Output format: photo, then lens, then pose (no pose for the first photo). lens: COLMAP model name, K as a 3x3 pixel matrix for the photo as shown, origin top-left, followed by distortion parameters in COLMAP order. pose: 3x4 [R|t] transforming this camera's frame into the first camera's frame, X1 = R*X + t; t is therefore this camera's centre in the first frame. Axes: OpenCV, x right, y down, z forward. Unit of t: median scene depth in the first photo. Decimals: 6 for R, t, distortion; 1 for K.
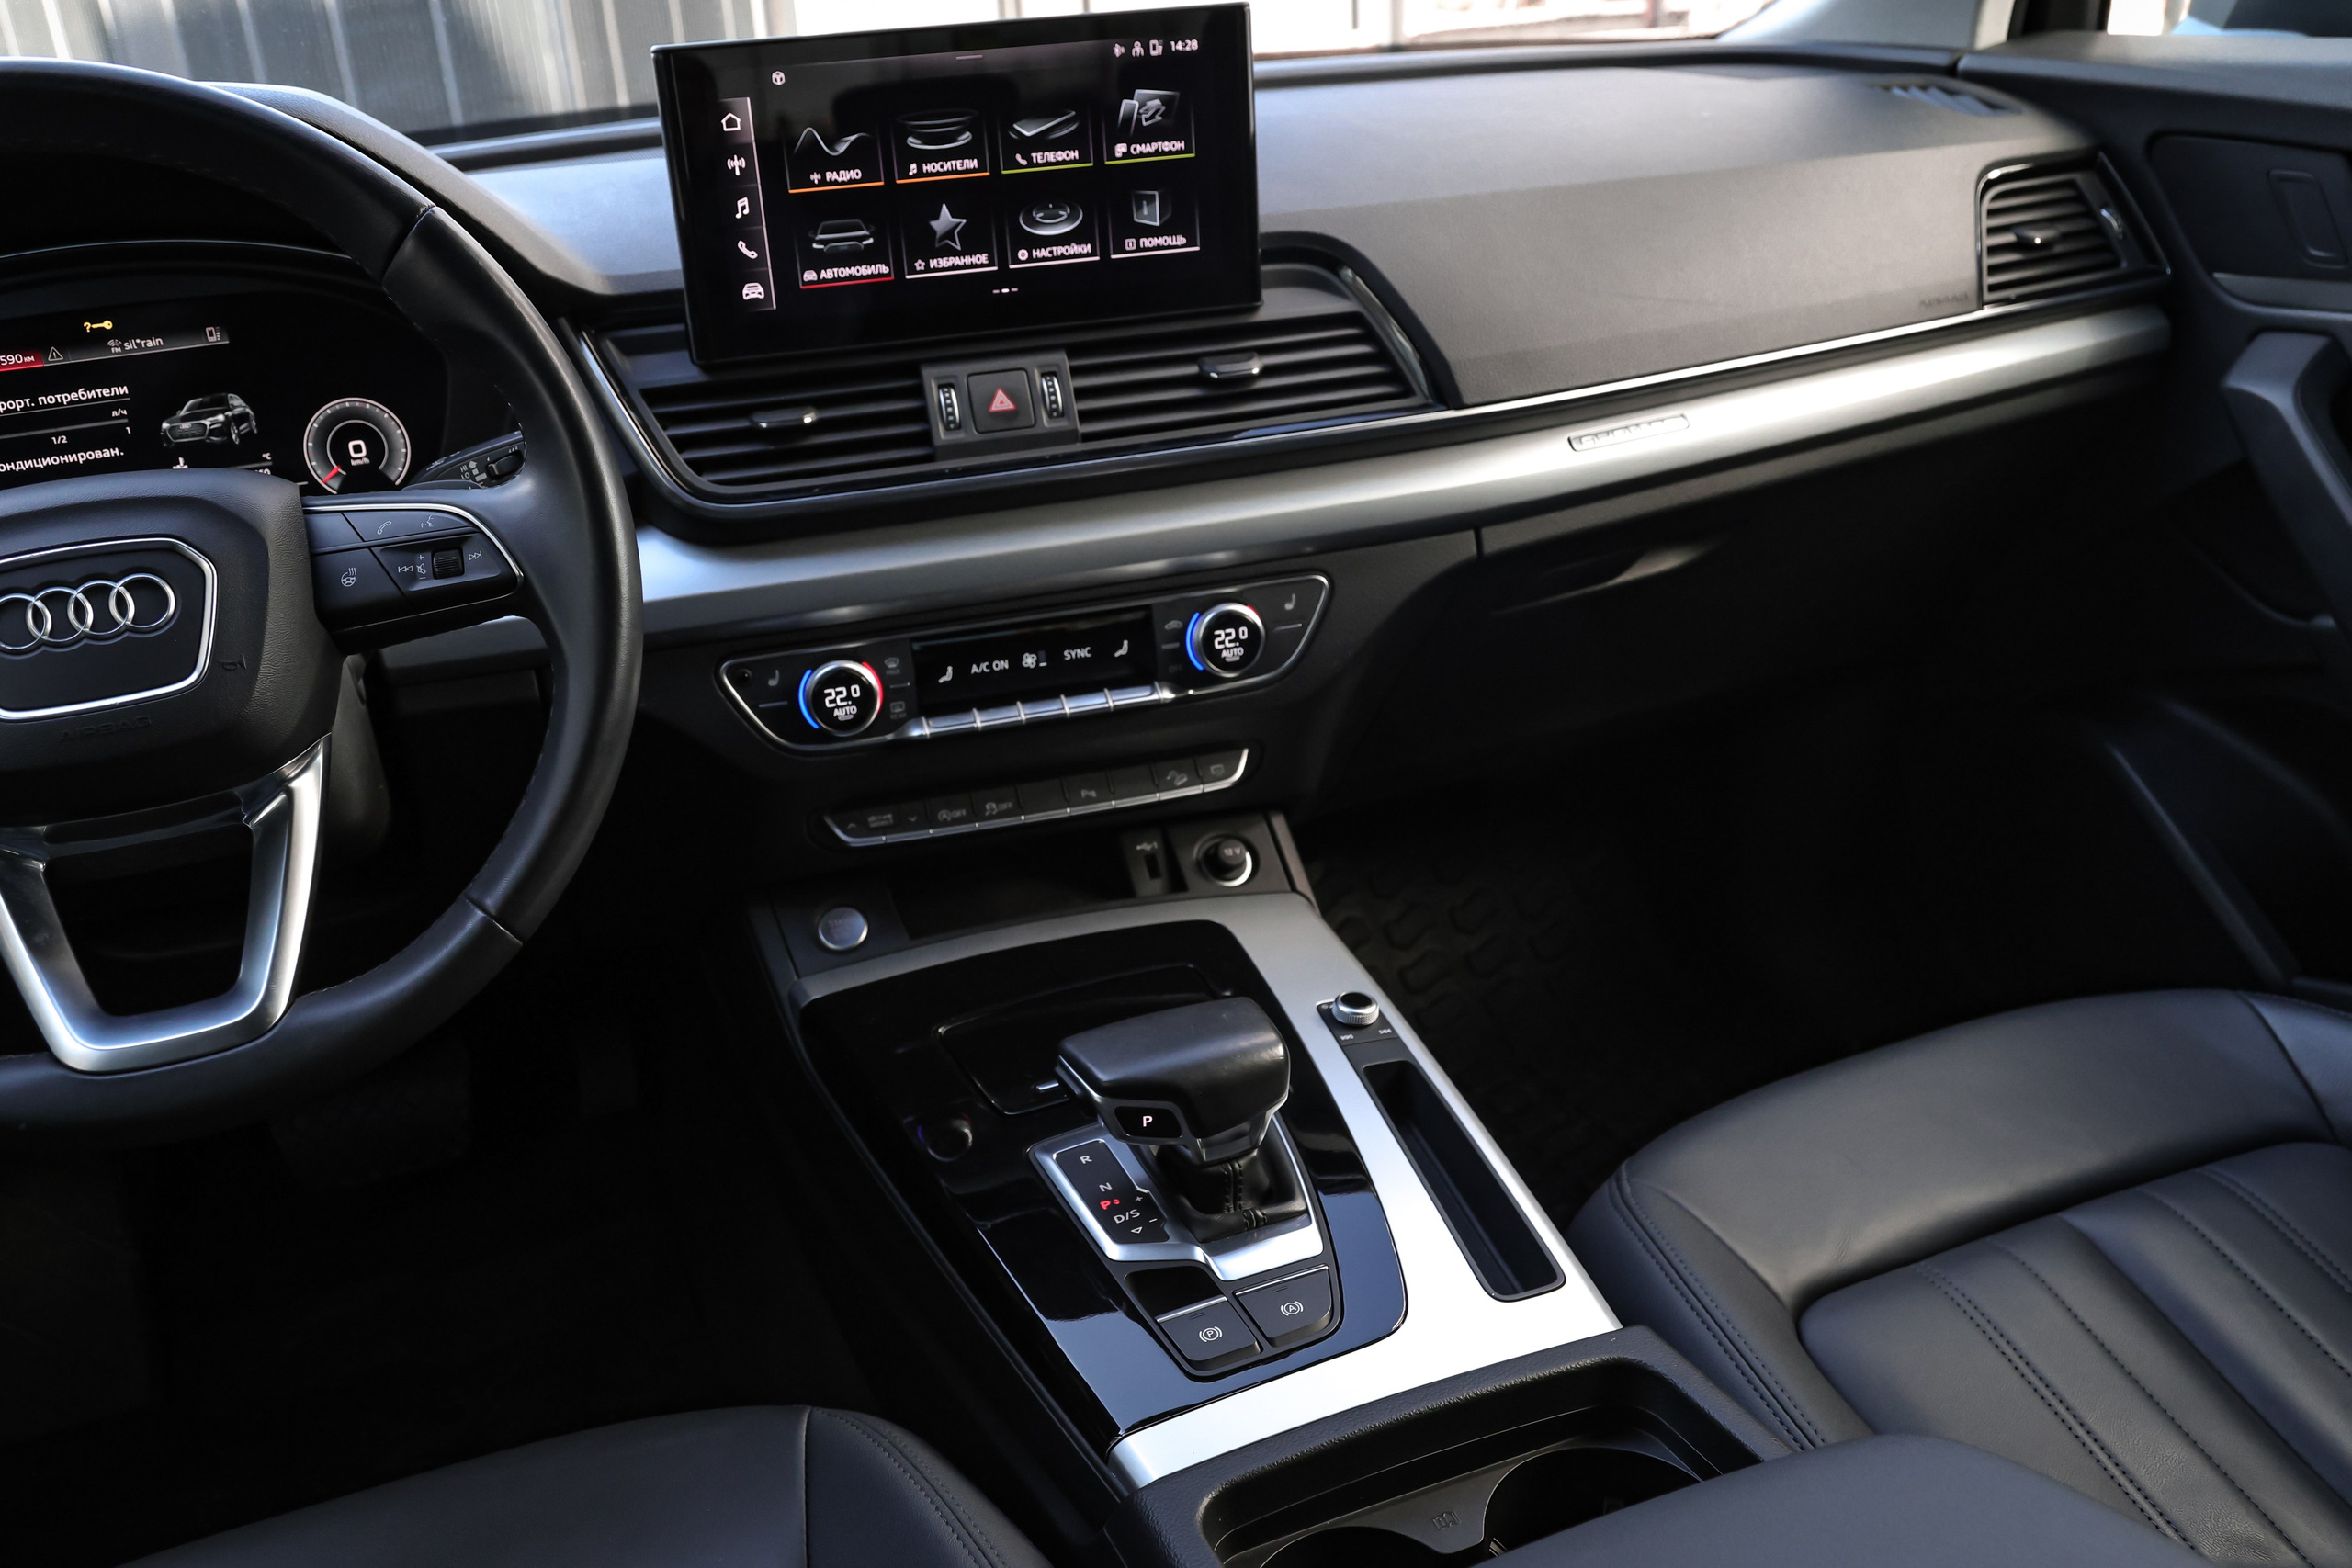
lens RADIAL K [[1948.6, 0, 1063.0], [0, 1948.6, 893.0], [0, 0, 1]] dist [-0.006190, 0.006693]
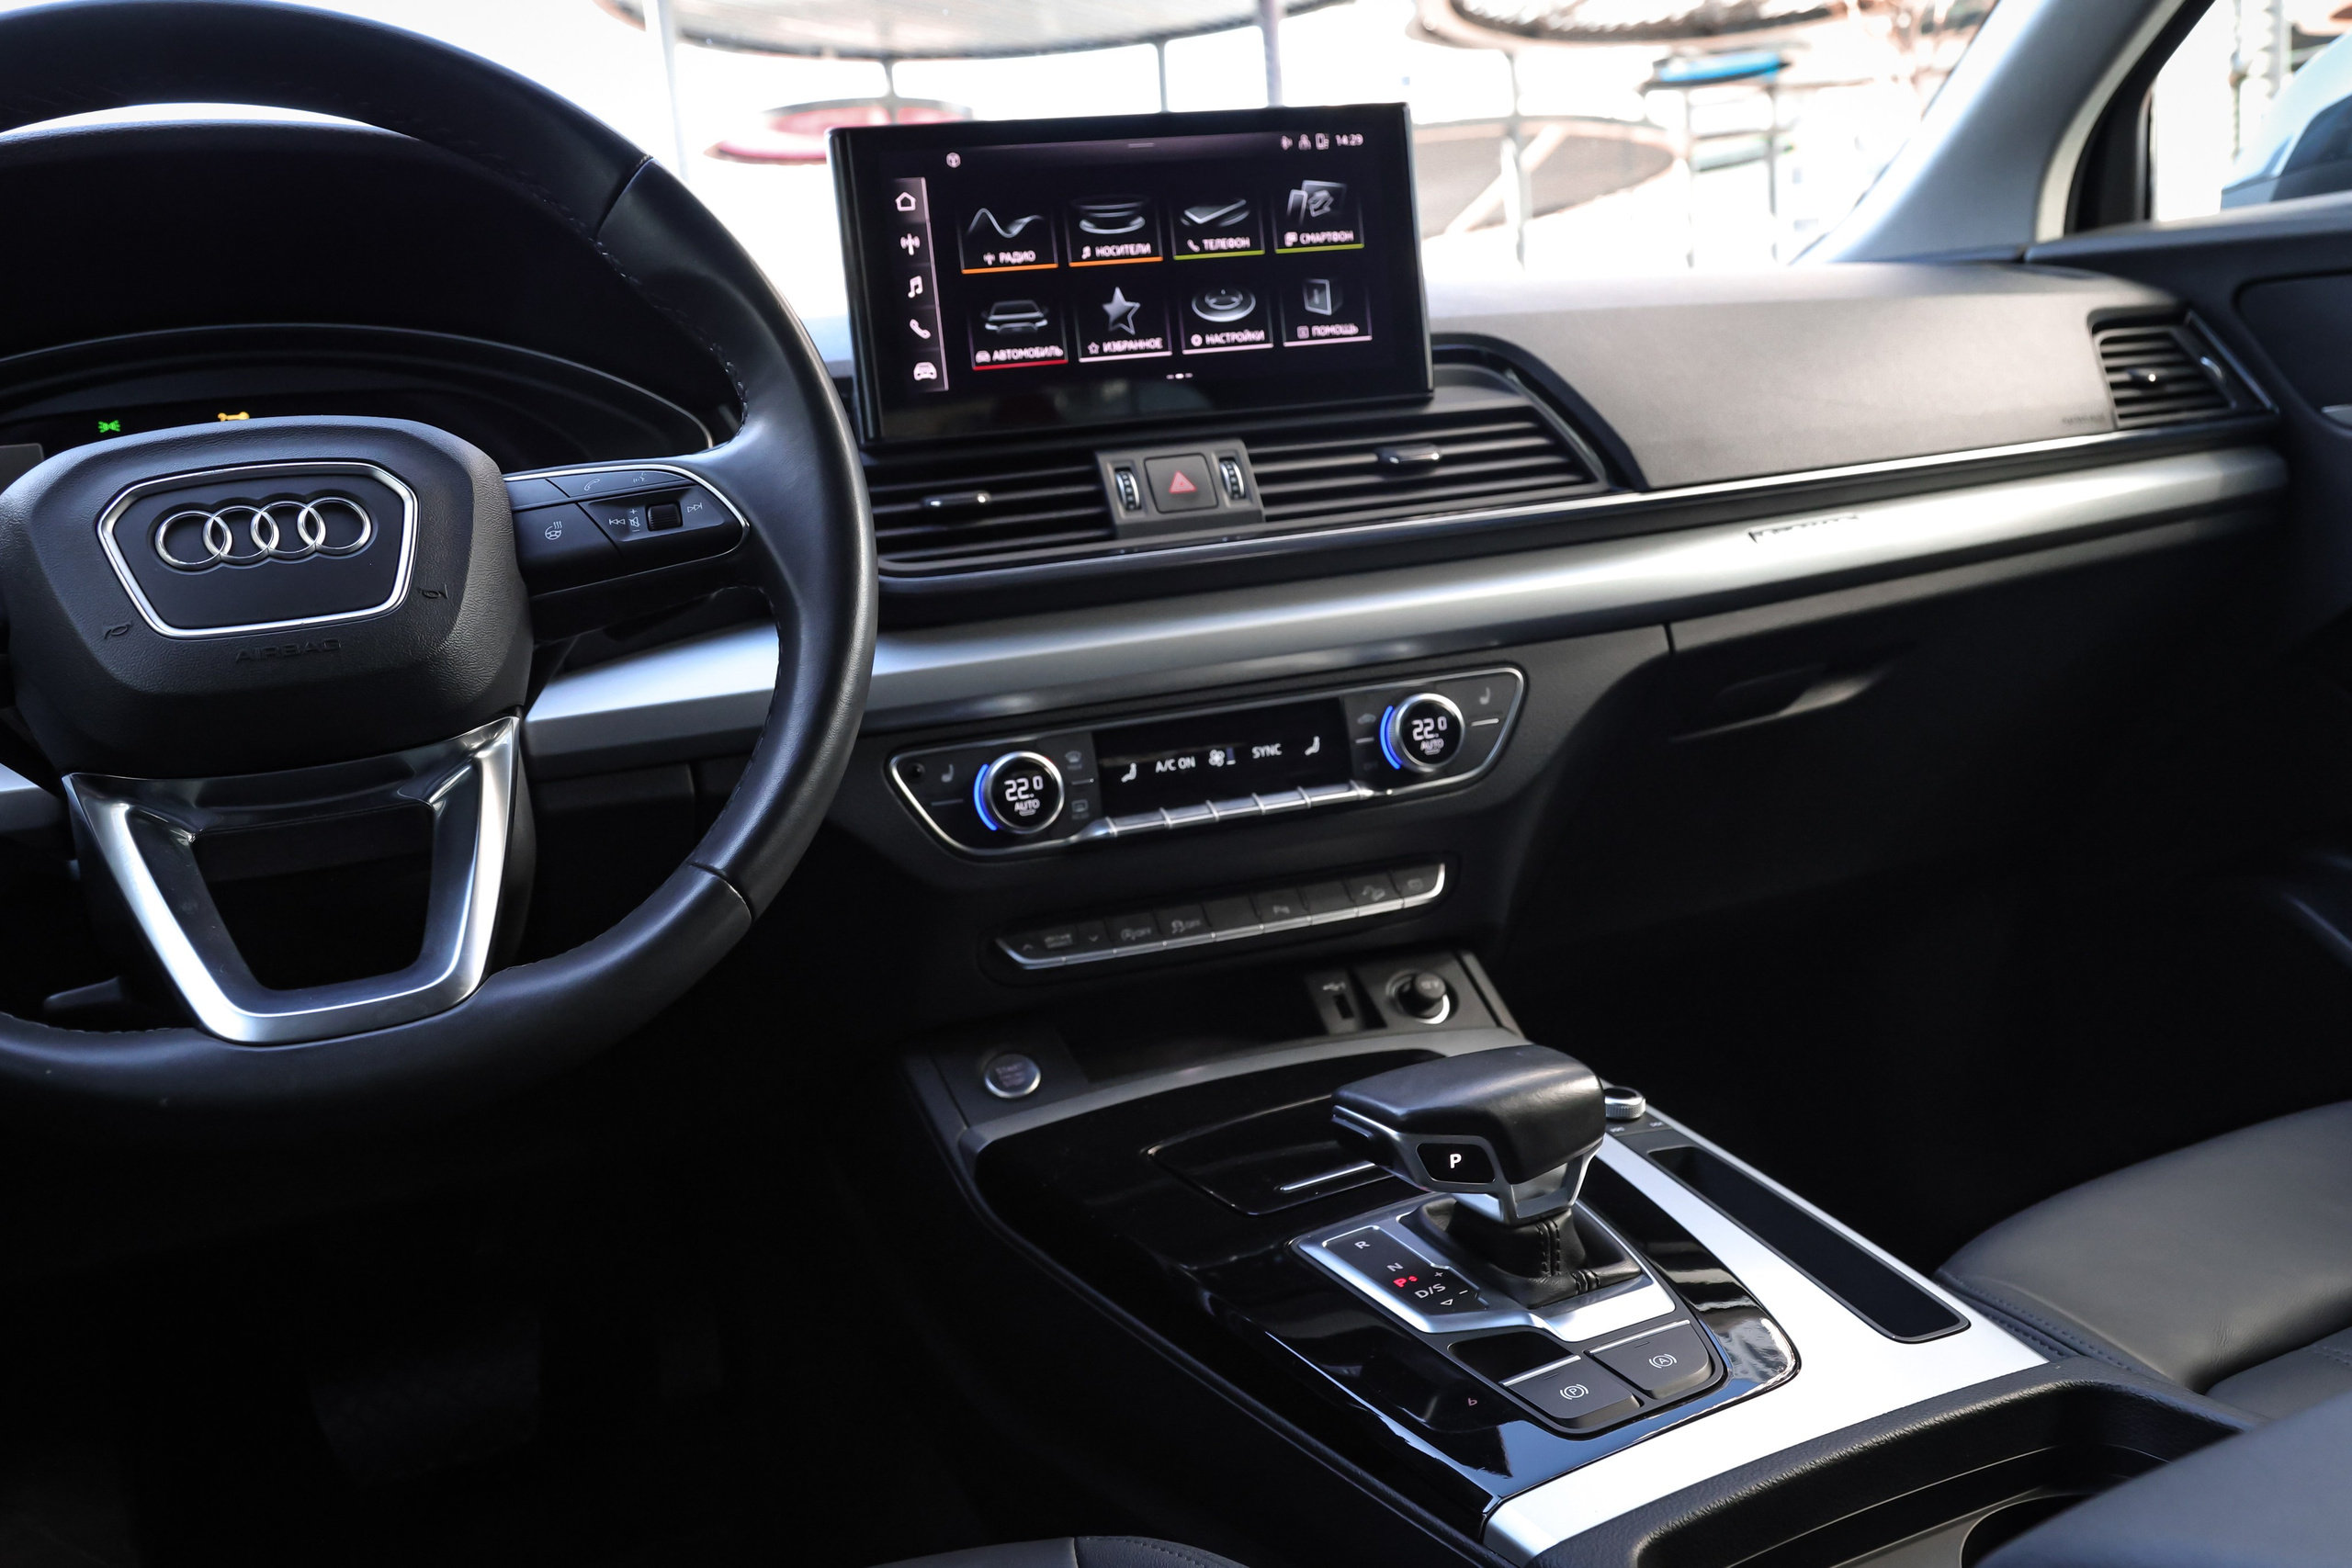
lens RADIAL K [[1953.2, 0, 1089.8], [0, 1953.2, 898.3], [0, 0, 1]] dist [-0.011950, 0.013832]
pose [[0.998119, -0.037081, 0.048823, -0.132039], [0.048054, 0.967717, -0.247415, 0.181195], [-0.038073, 0.249296, 0.967679, 0.127852]]
